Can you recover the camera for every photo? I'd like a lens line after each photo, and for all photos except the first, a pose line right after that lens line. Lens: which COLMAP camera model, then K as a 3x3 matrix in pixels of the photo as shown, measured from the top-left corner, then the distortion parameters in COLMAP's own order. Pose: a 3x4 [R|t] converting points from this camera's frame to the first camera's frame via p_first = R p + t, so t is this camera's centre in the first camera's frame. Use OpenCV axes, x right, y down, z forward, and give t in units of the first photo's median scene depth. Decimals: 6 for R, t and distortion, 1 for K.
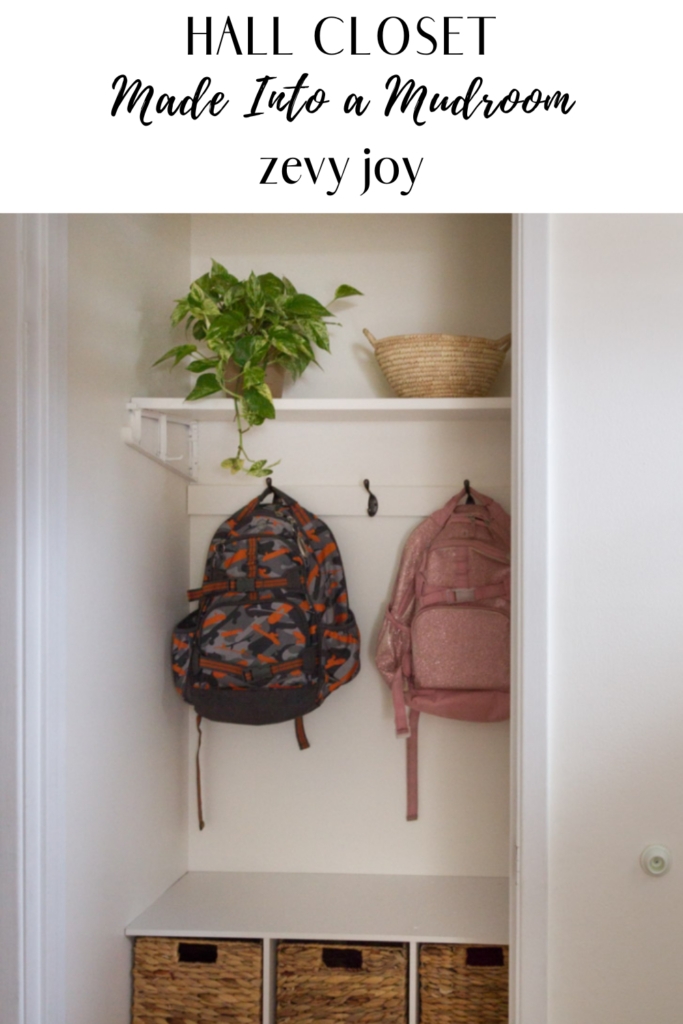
lens RADIAL K [[1682.4, 0, 342.1], [0, 1682.4, 516.2], [0, 0, 1]] dist [-0.065159, 0.000000]
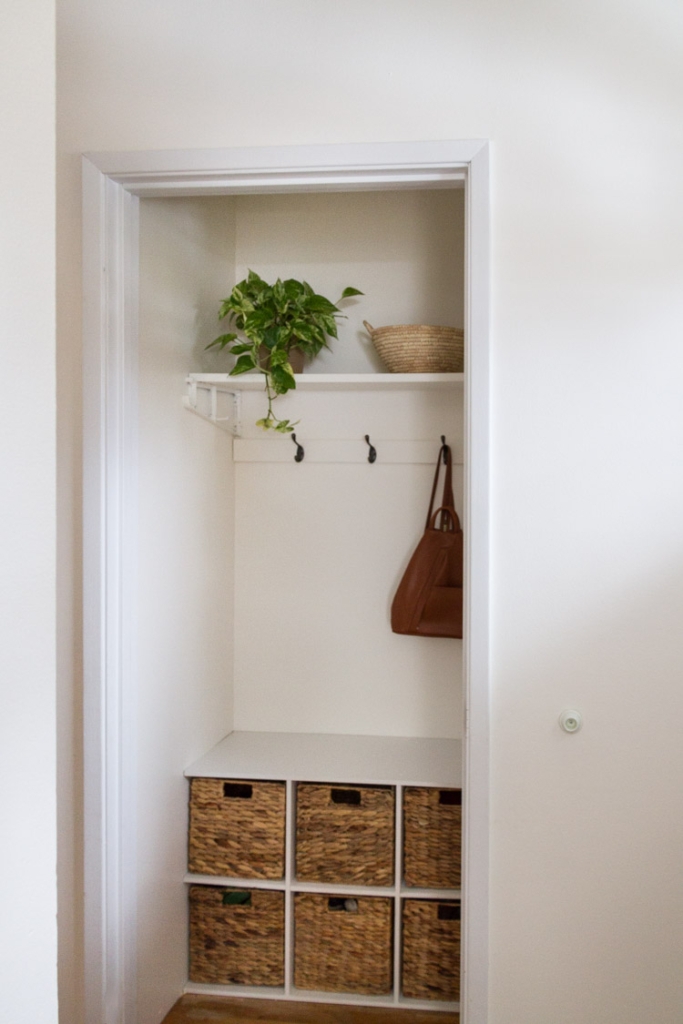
lens RADIAL K [[1682.4, 0, 340.8], [0, 1682.4, 507.9], [0, 0, 1]] dist [-0.065159, 0.000000]
pose [[0.995398, 0.006073, -0.095631, 0.122023], [-0.003992, 0.999751, 0.021943, 0.006536], [0.095740, -0.021461, 0.995175, -0.317897]]
